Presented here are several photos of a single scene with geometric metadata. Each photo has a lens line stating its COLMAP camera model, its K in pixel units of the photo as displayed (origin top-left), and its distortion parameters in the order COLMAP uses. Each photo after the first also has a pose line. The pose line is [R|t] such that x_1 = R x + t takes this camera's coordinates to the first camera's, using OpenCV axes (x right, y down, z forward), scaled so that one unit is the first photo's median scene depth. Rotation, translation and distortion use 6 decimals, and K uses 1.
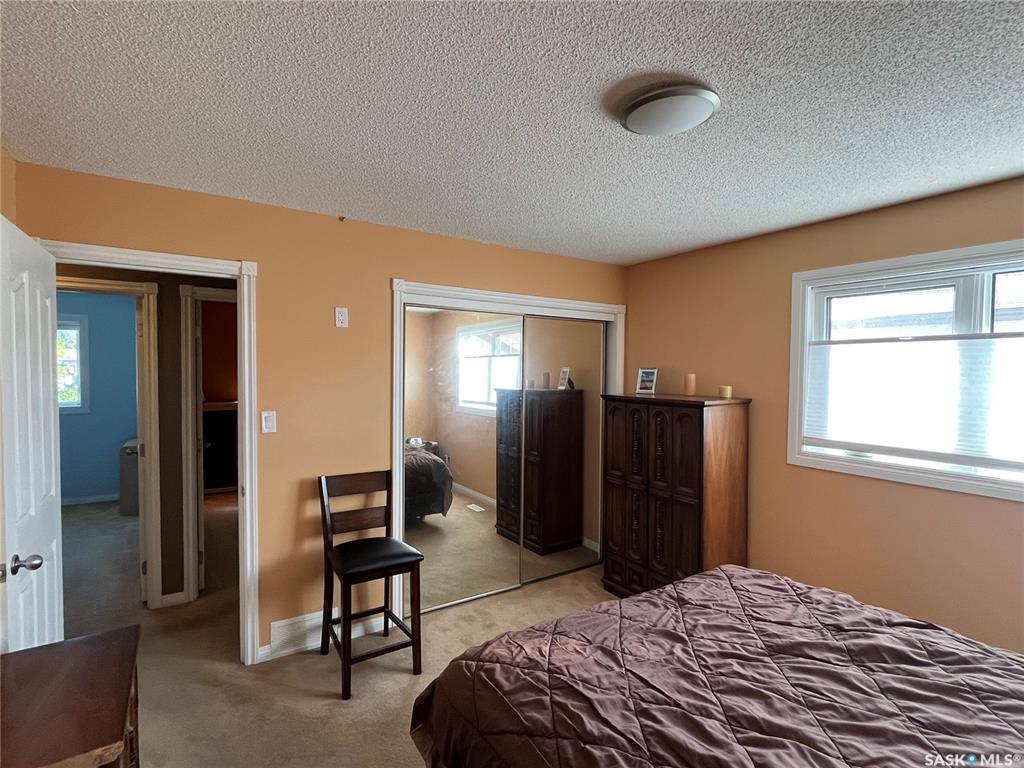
lens RADIAL K [[495.9, 0, 507.8], [0, 495.9, 385.2], [0, 0, 1]] dist [-0.000891, -0.001184]
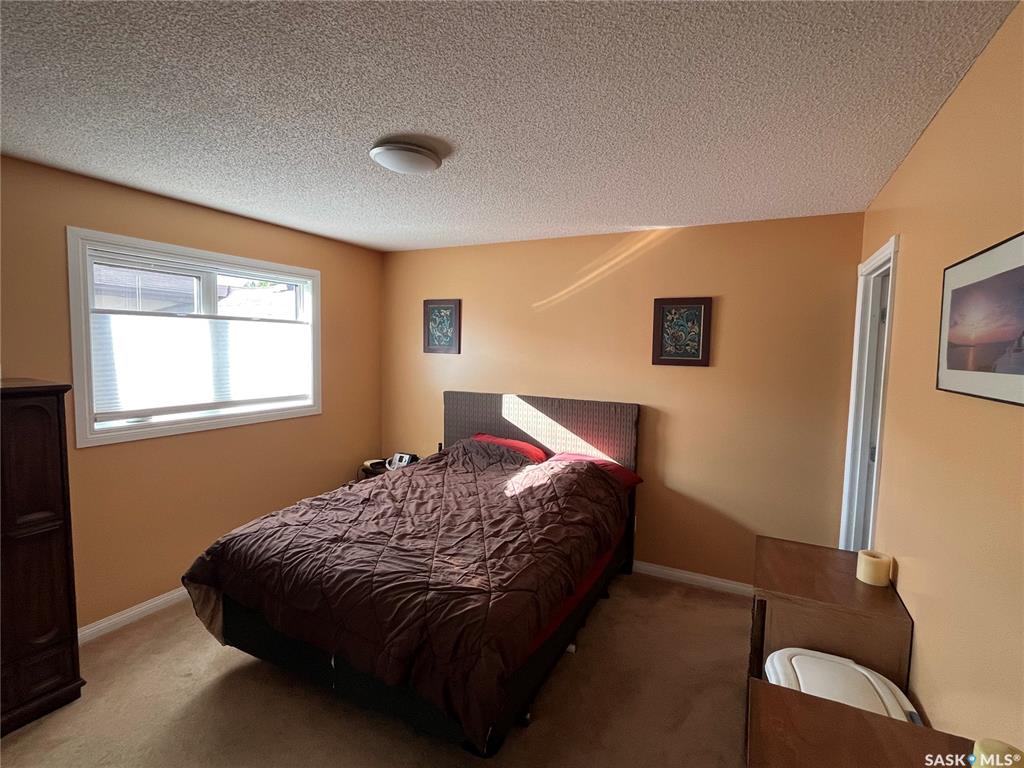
lens RADIAL K [[495.9, 0, 508.7], [0, 495.9, 382.9], [0, 0, 1]] dist [-0.000891, -0.001184]
pose [[-0.502079, -0.083209, 0.860809, -0.684280], [0.003268, 0.995171, 0.098103, -0.047205], [-0.864815, 0.052068, -0.499383, 0.969579]]
